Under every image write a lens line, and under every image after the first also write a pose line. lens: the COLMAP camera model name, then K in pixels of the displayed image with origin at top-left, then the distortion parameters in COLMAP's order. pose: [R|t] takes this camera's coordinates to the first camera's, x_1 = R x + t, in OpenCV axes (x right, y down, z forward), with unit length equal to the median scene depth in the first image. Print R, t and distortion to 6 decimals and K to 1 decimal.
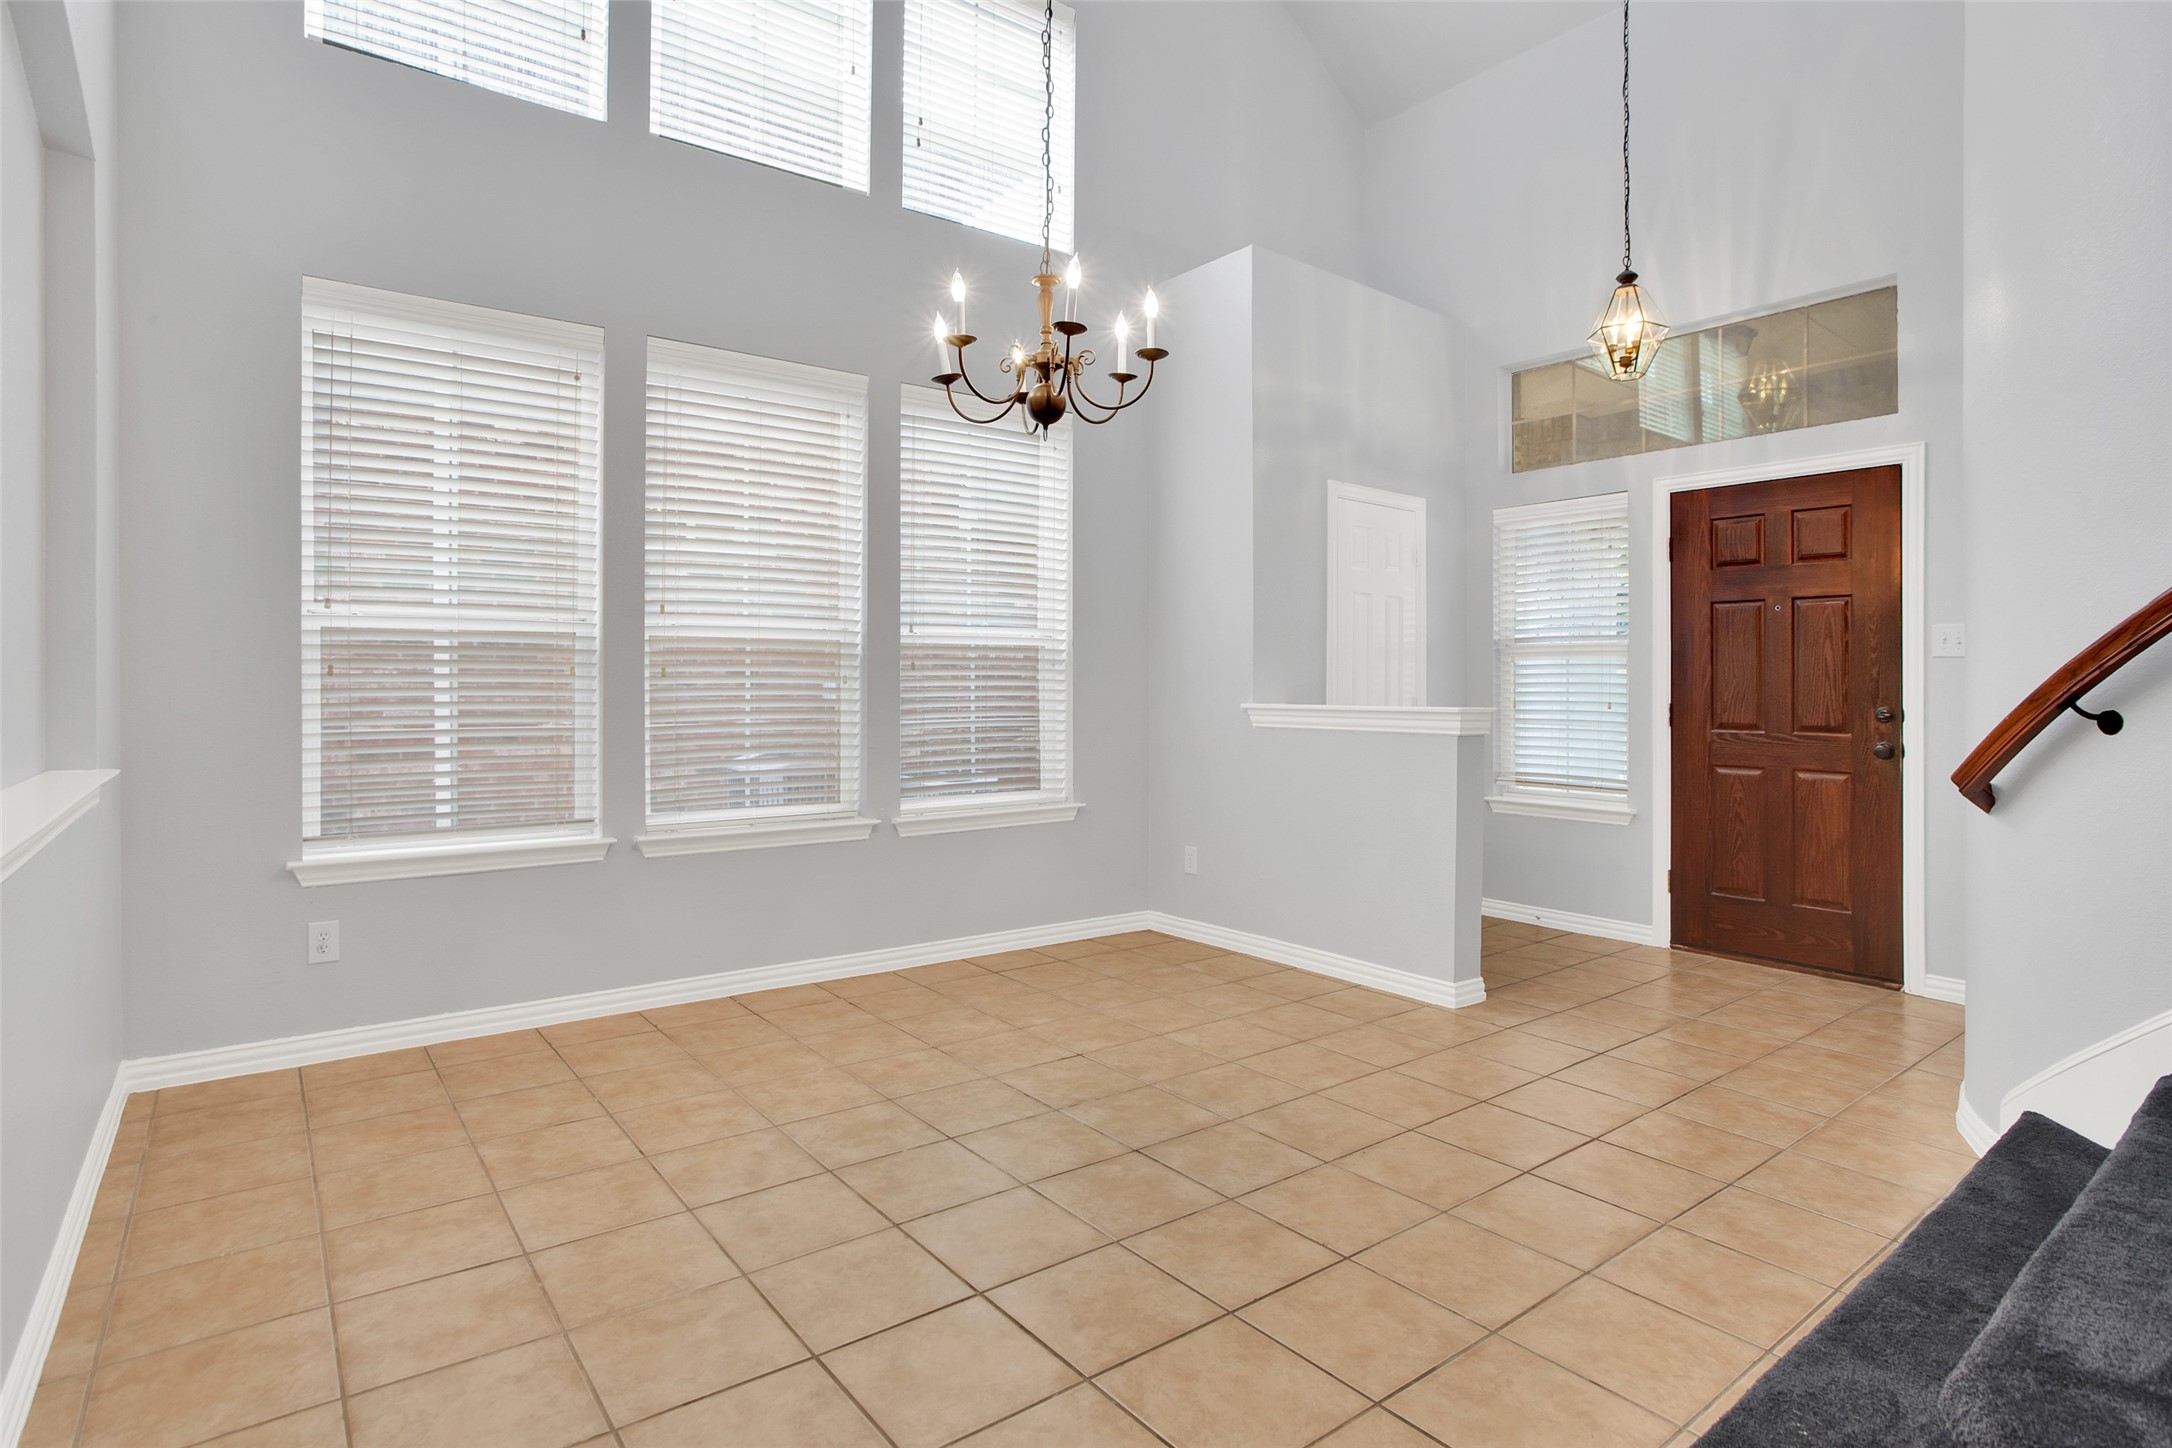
lens RADIAL K [[1111.8, 0, 1093.6], [0, 1111.8, 713.7], [0, 0, 1]] dist [-0.042453, 0.019325]
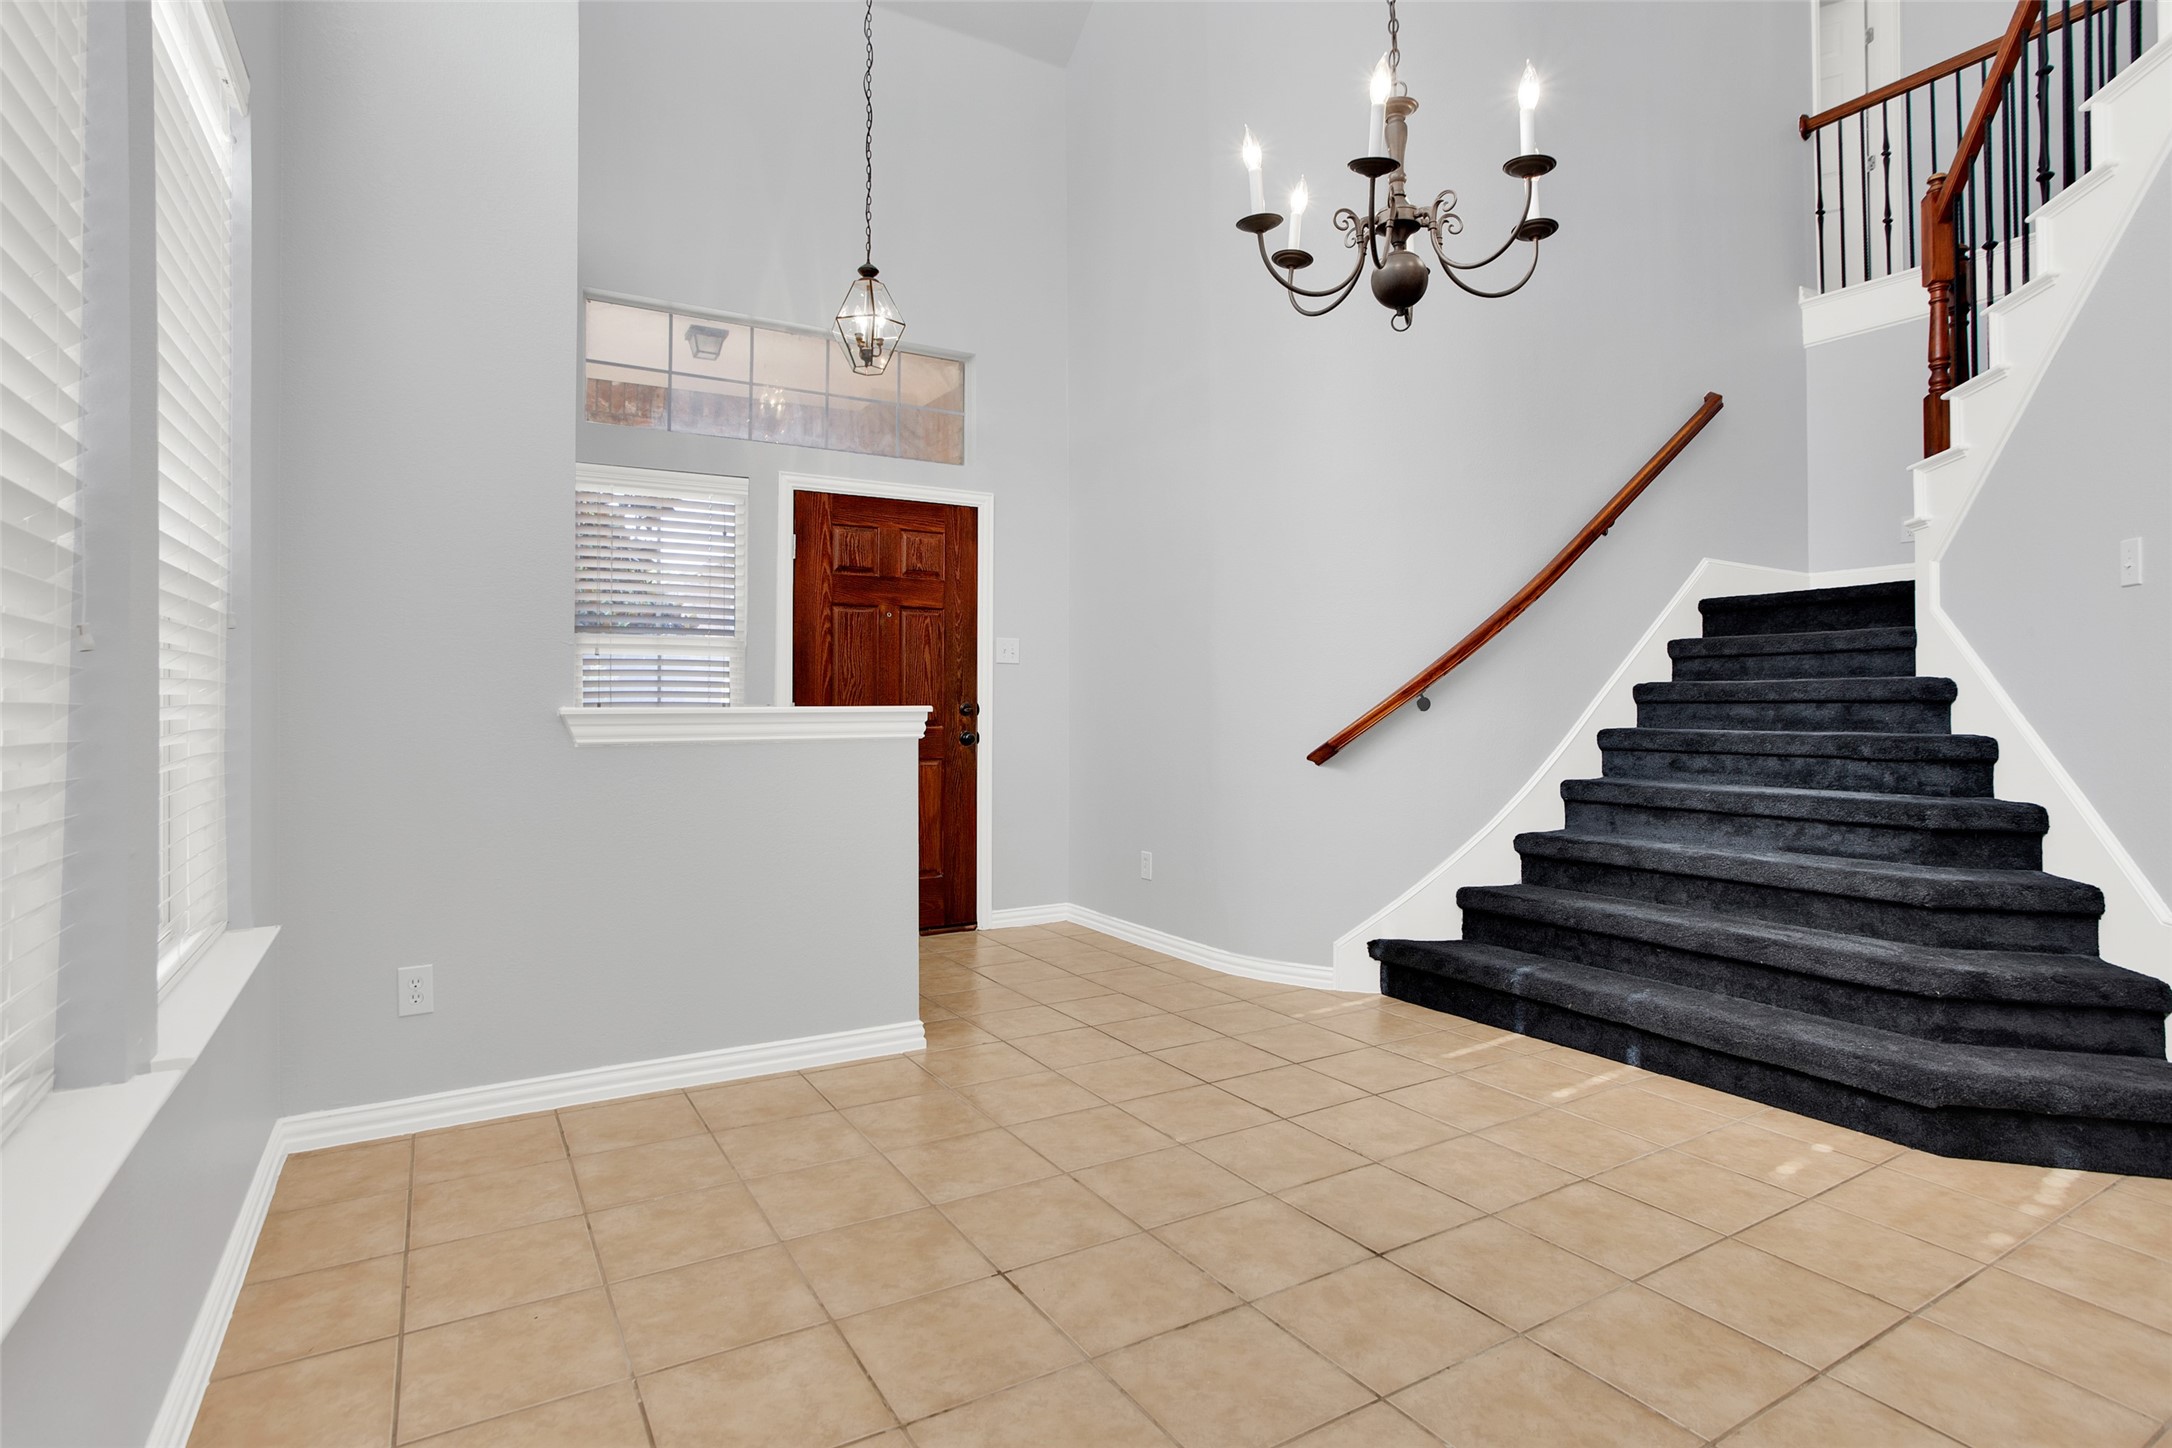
lens RADIAL K [[1111.8, 0, 1081.0], [0, 1111.8, 705.1], [0, 0, 1]] dist [-0.042453, 0.019325]
pose [[0.125688, -0.010502, 0.992014, -0.626224], [0.023845, 0.999687, 0.007562, -0.012087], [-0.991783, 0.022705, 0.125900, 0.892784]]
